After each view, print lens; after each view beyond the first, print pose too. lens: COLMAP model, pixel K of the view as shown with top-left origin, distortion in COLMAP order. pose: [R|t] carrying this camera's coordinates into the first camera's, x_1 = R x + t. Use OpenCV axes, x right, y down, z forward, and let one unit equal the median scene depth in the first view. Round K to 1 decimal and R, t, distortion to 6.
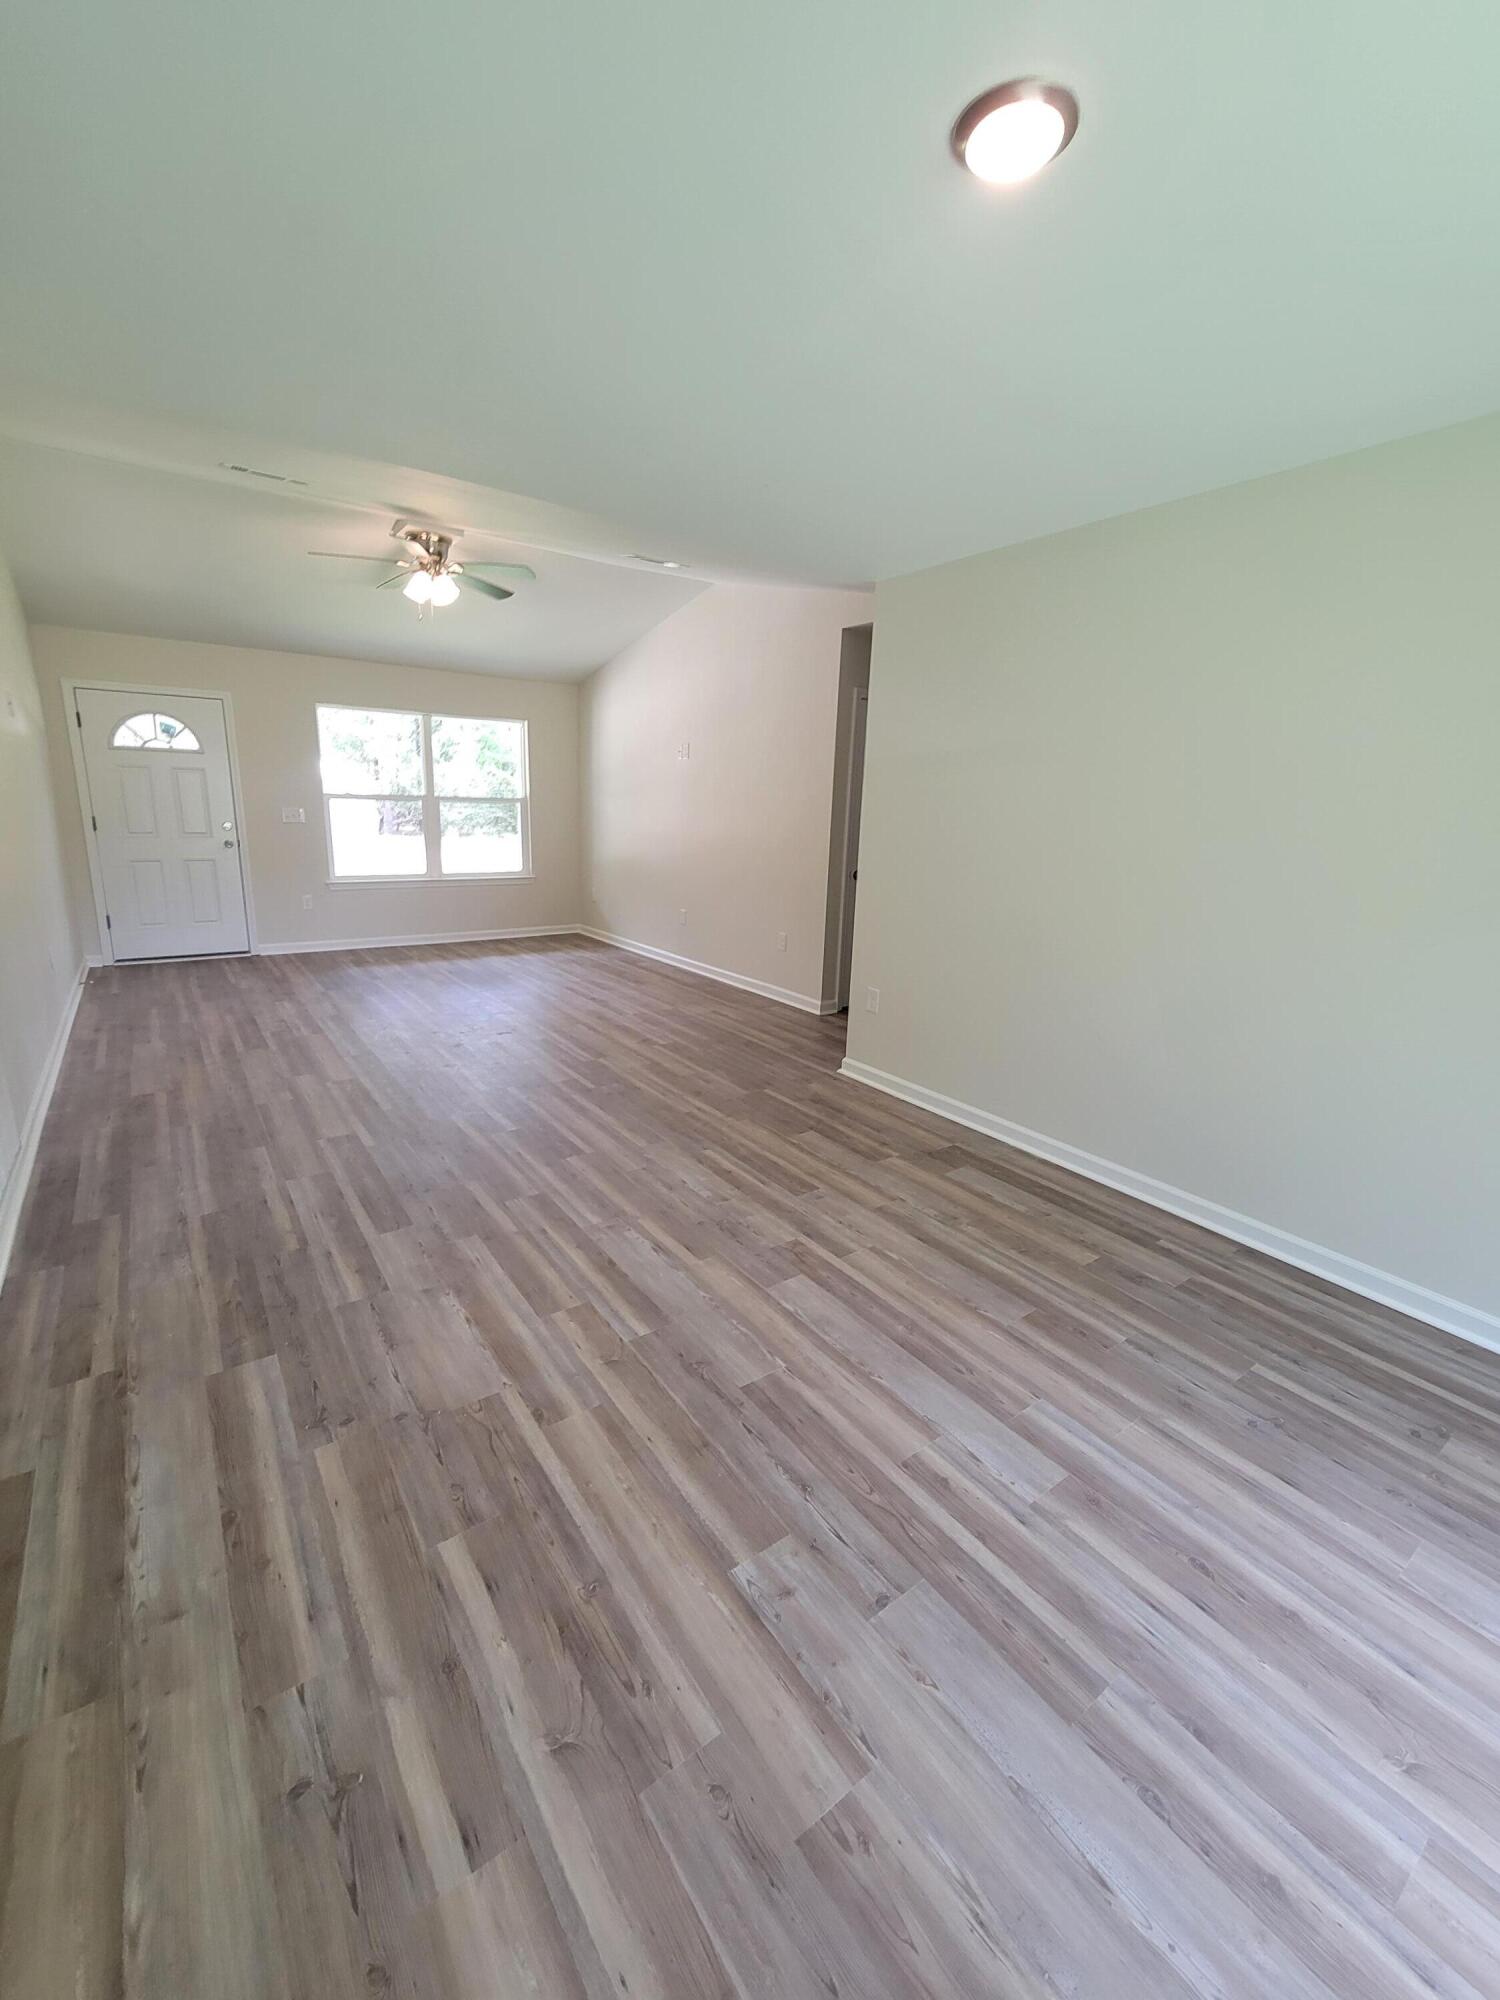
lens RADIAL K [[816.5, 0, 748.3], [0, 816.5, 990.5], [0, 0, 1]] dist [0.003023, -0.004330]
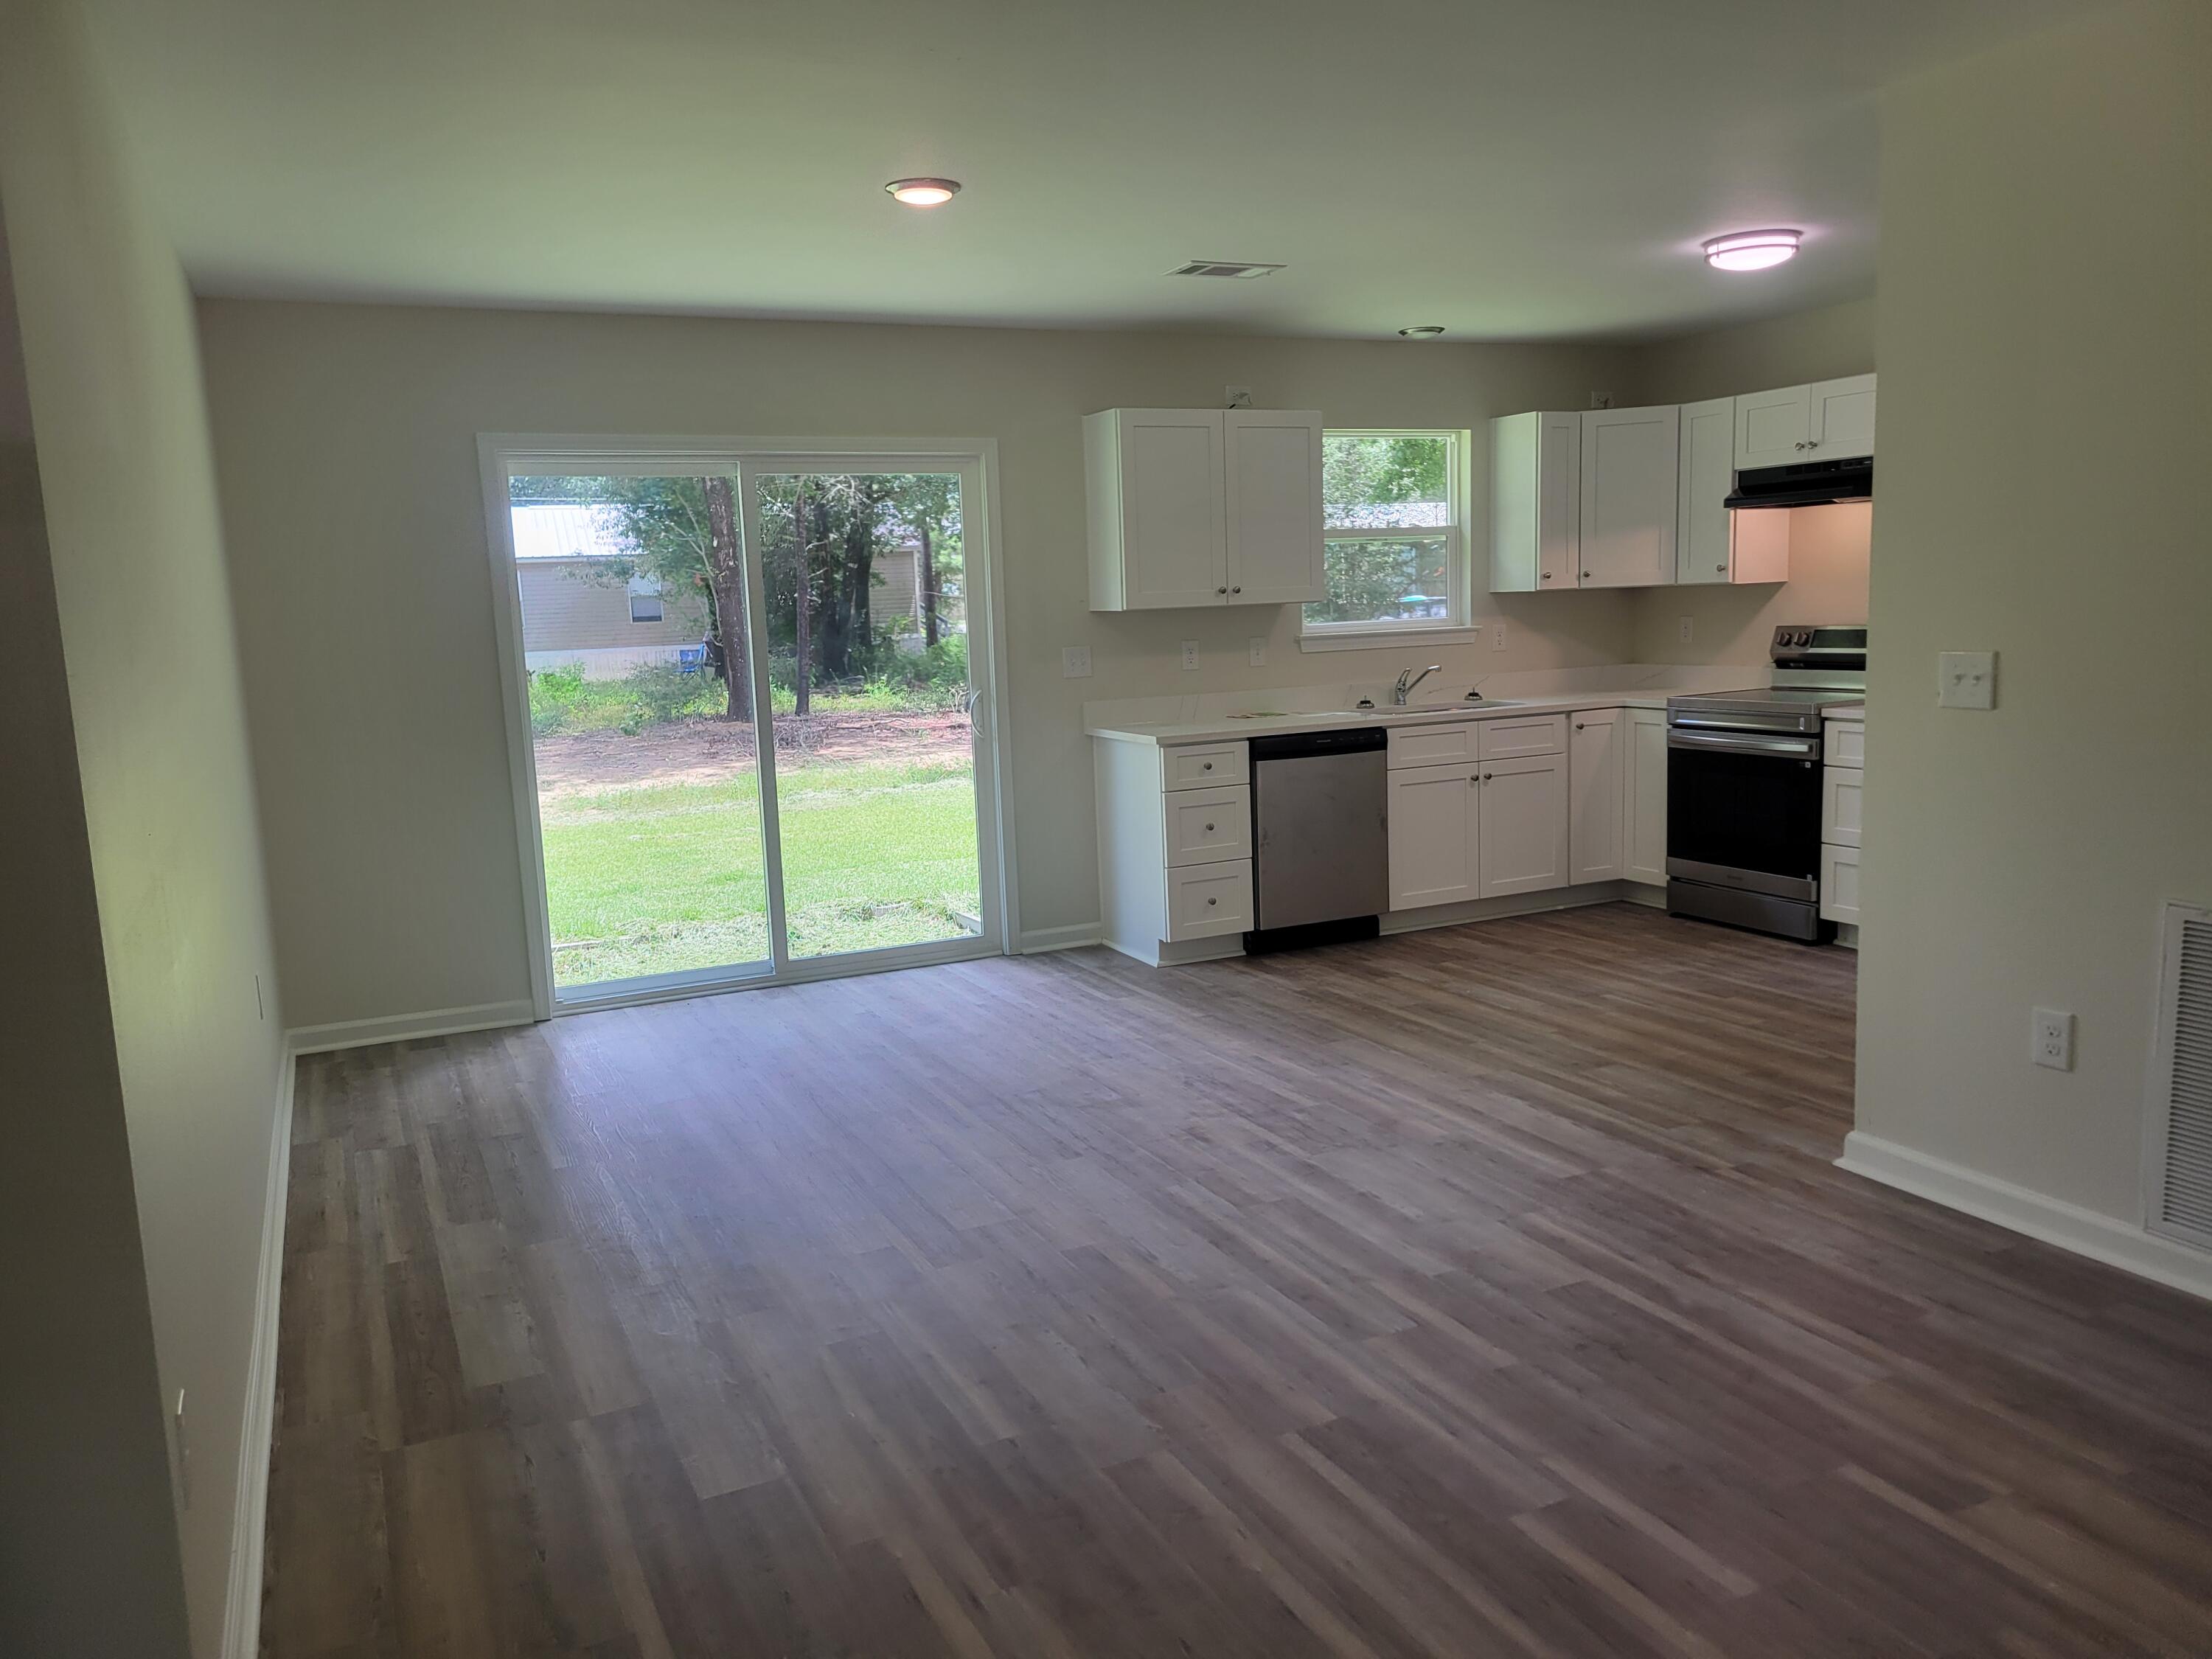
lens RADIAL K [[1656.6, 0, 1116.0], [0, 1656.6, 846.0], [0, 0, 1]] dist [0.038919, -0.008702]
pose [[-0.984031, -0.022823, 0.176528, -0.345941], [0.045987, 0.925477, 0.376002, -0.559873], [-0.171954, 0.378115, -0.909649, 2.306253]]
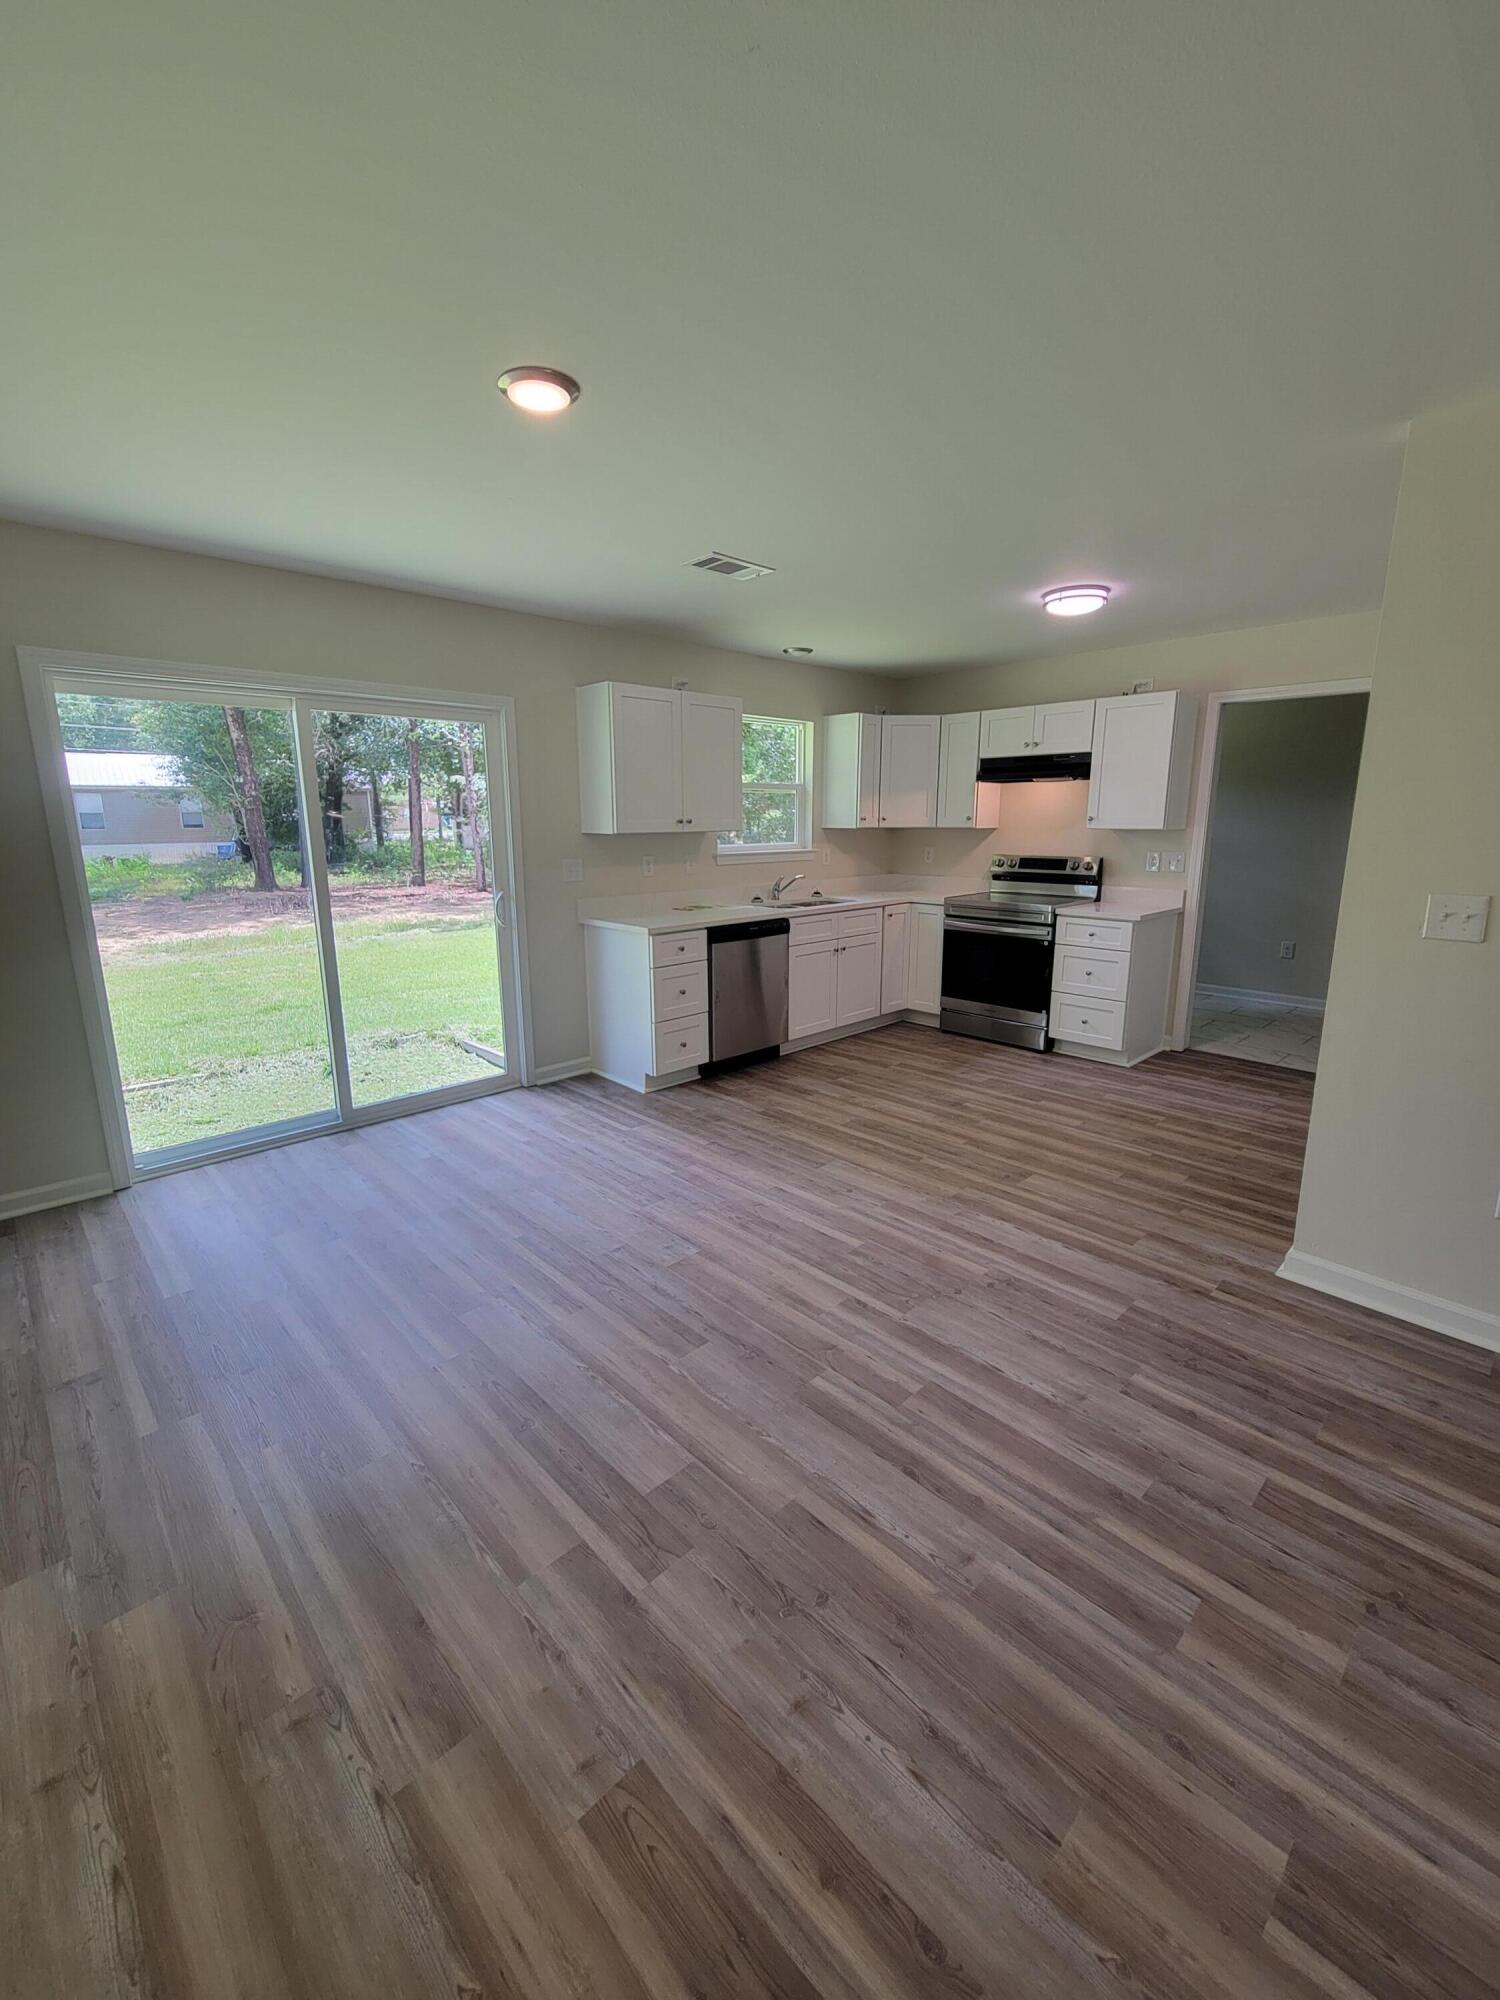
lens RADIAL K [[816.5, 0, 747.4], [0, 816.5, 995.2], [0, 0, 1]] dist [0.003023, -0.004330]
pose [[-0.990366, 0.000499, -0.138472, 0.078358], [-0.058940, 0.903366, 0.424801, -0.362009], [0.125303, 0.428870, -0.894634, 1.515501]]
